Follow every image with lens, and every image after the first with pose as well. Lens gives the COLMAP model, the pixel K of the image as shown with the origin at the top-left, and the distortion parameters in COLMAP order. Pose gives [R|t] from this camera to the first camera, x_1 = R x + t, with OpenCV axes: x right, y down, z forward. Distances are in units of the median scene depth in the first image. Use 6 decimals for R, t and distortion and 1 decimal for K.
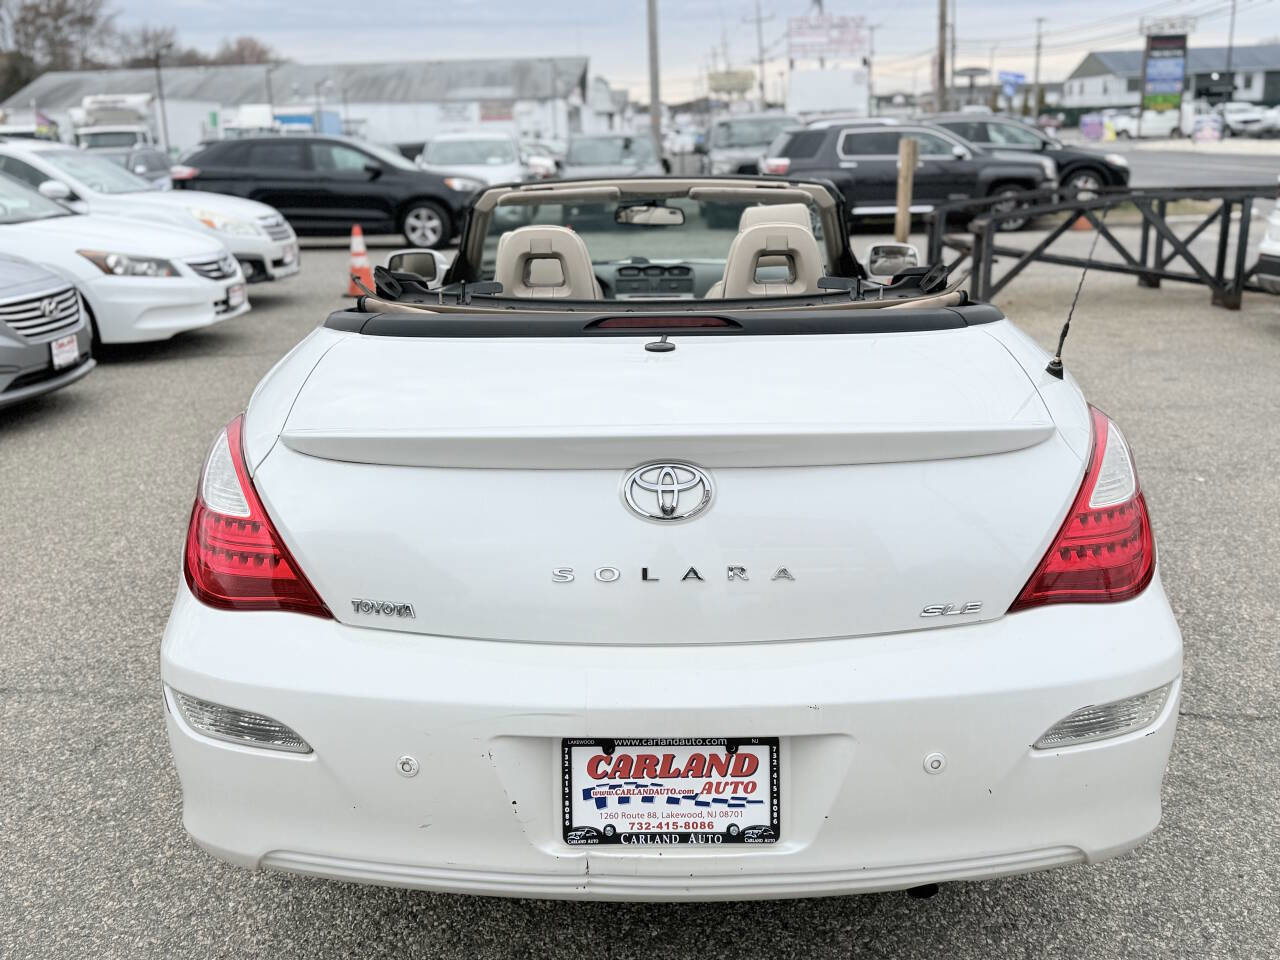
lens RADIAL K [[1214.3, 0, 640.0], [0, 1214.3, 480.0], [0, 0, 1]] dist [0.120806, -0.222319]
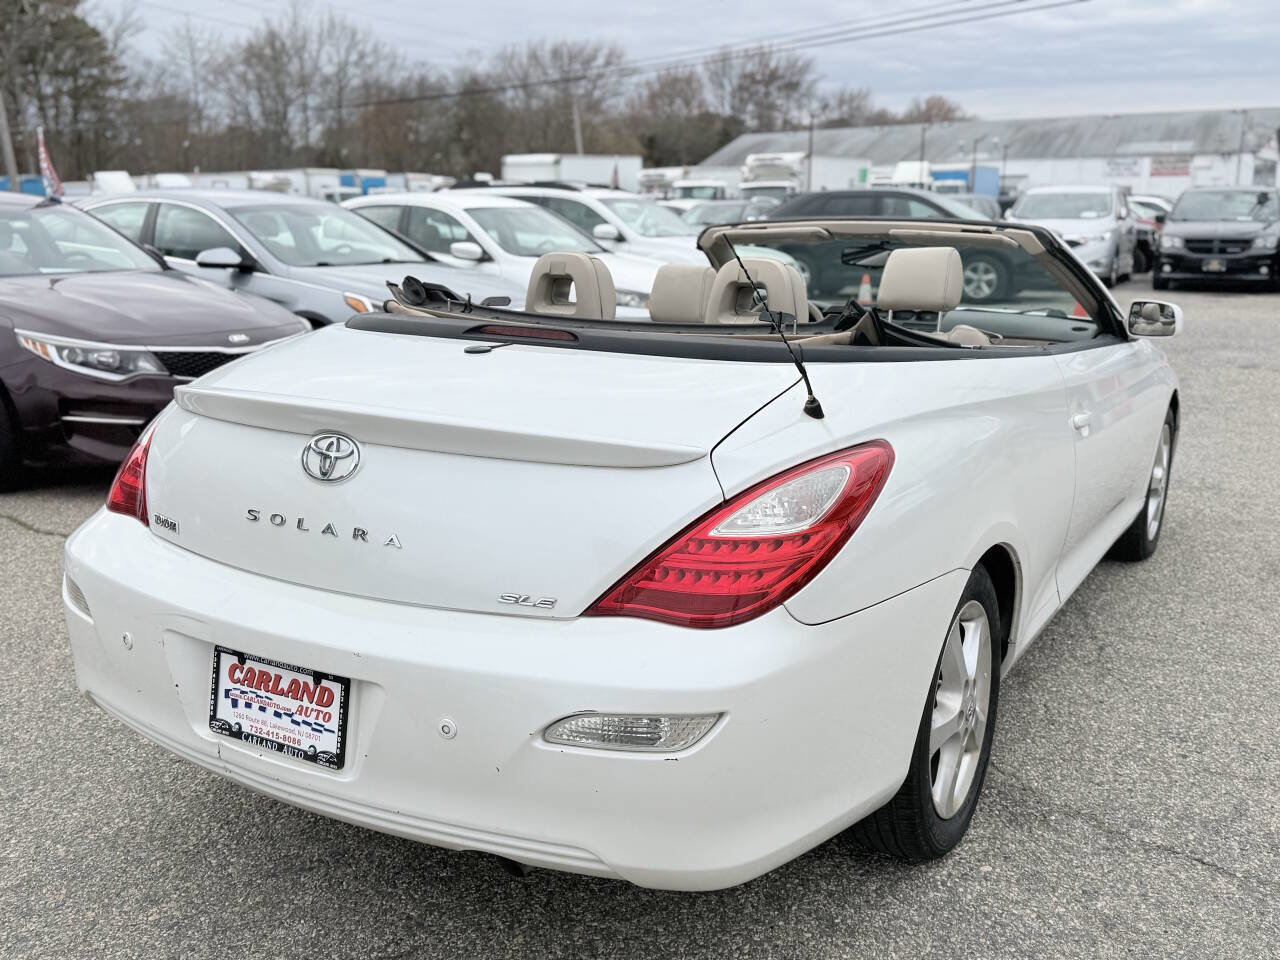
lens RADIAL K [[1214.3, 0, 640.0], [0, 1214.3, 480.0], [0, 0, 1]] dist [0.120806, -0.222319]
pose [[0.864200, 0.129344, -0.486239, 0.221863], [-0.150019, 0.988676, -0.003635, -0.002639], [0.480263, 0.076086, 0.873818, 0.028353]]
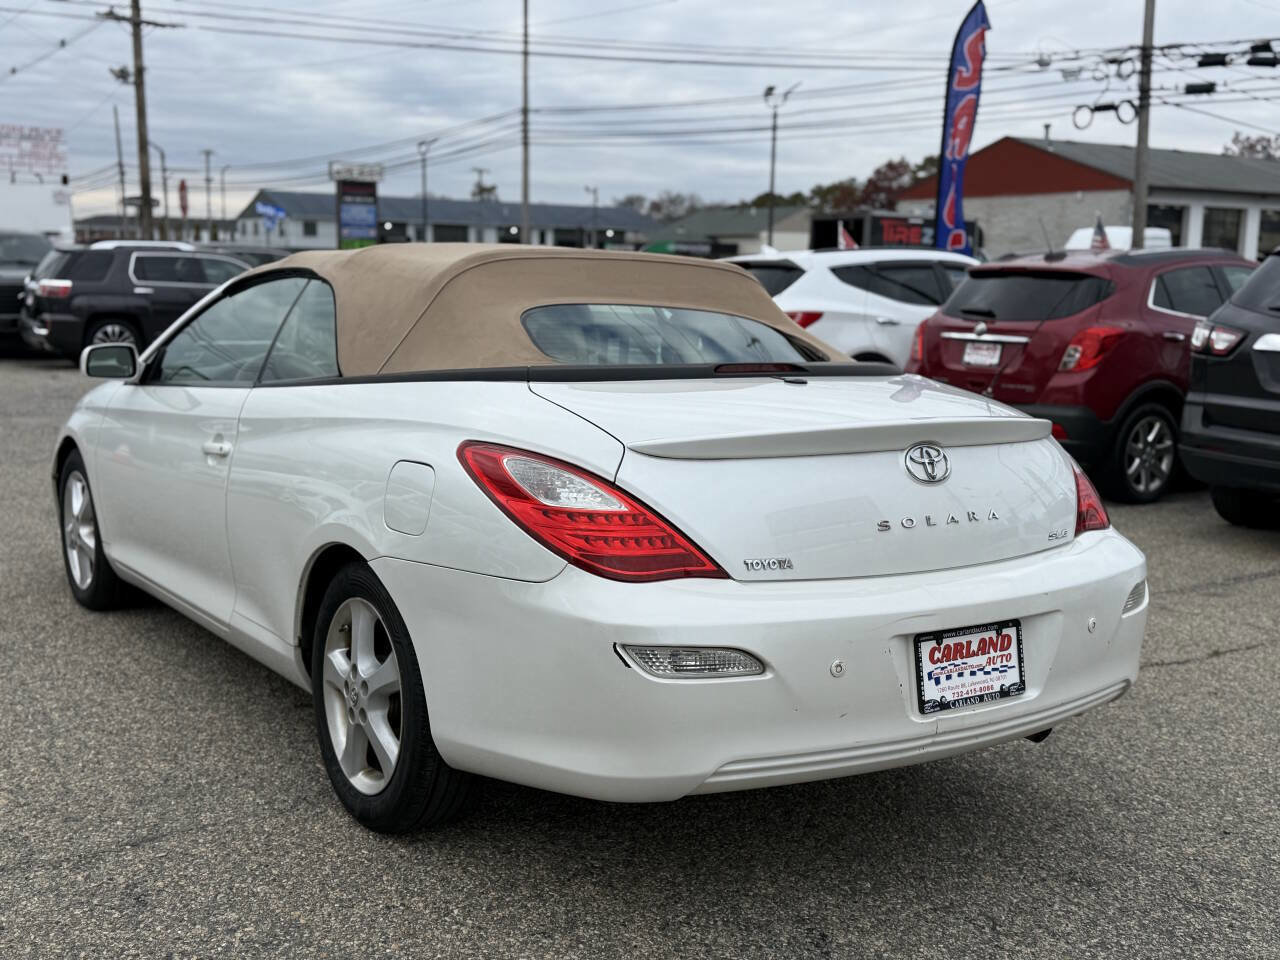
lens RADIAL K [[1377.8, 0, 640.0], [0, 1377.8, 480.0], [0, 0, 1]] dist [0.172498, -0.339846]
pose [[0.818364, -0.044110, 0.573005, -0.308316], [0.116999, 0.988957, -0.090968, 0.035520], [-0.562664, 0.141486, 0.814488, -0.036749]]
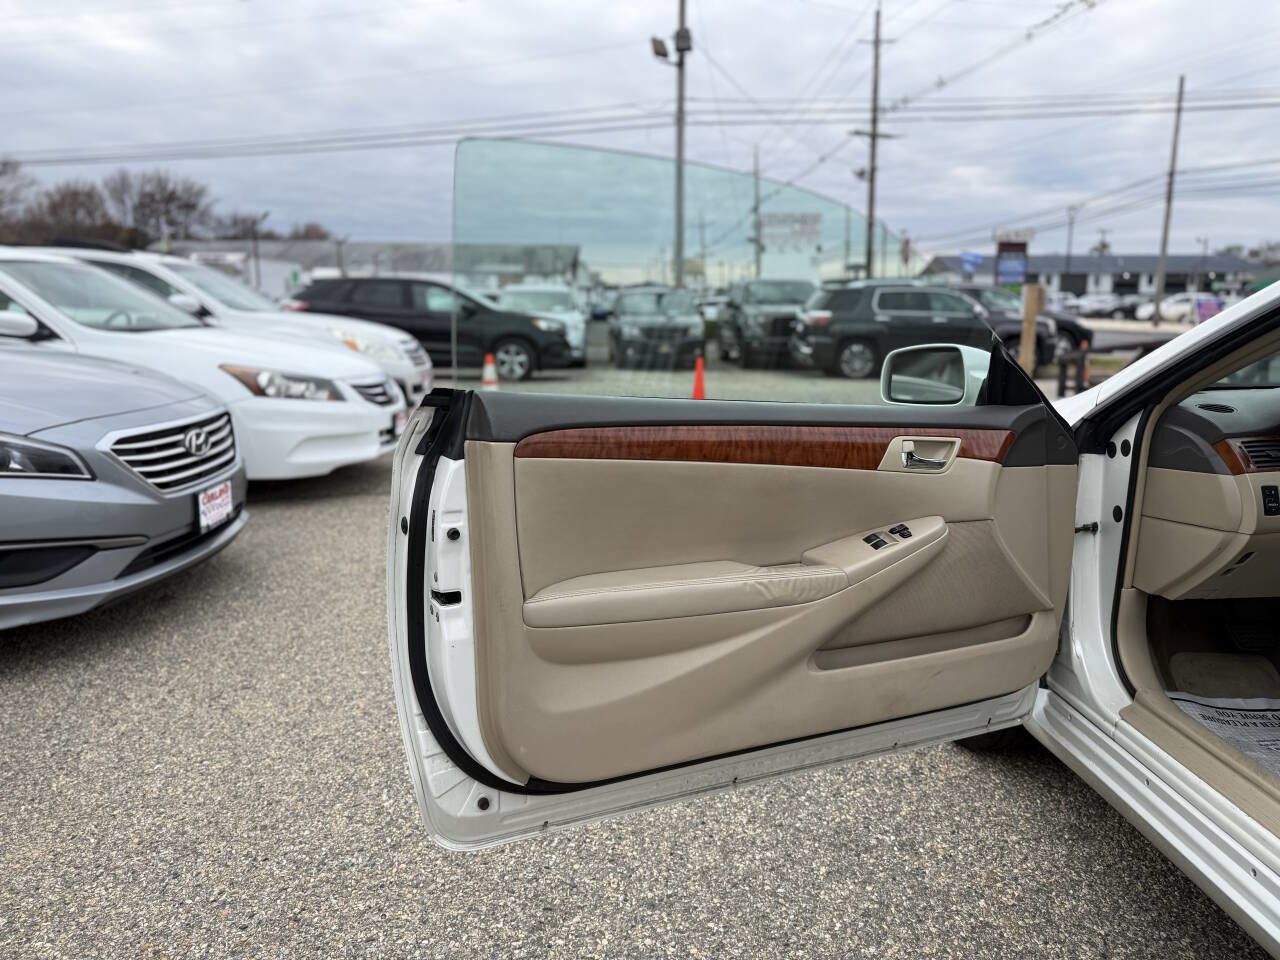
lens RADIAL K [[891.6, 0, 640.0], [0, 891.6, 480.0], [0, 0, 1]] dist [0.091989, -0.109029]
pose [[0.998223, 0.020497, 0.055962, -0.249192], [-0.015638, 0.996179, -0.085921, -0.075478], [-0.057509, 0.084893, 0.994729, 0.468085]]
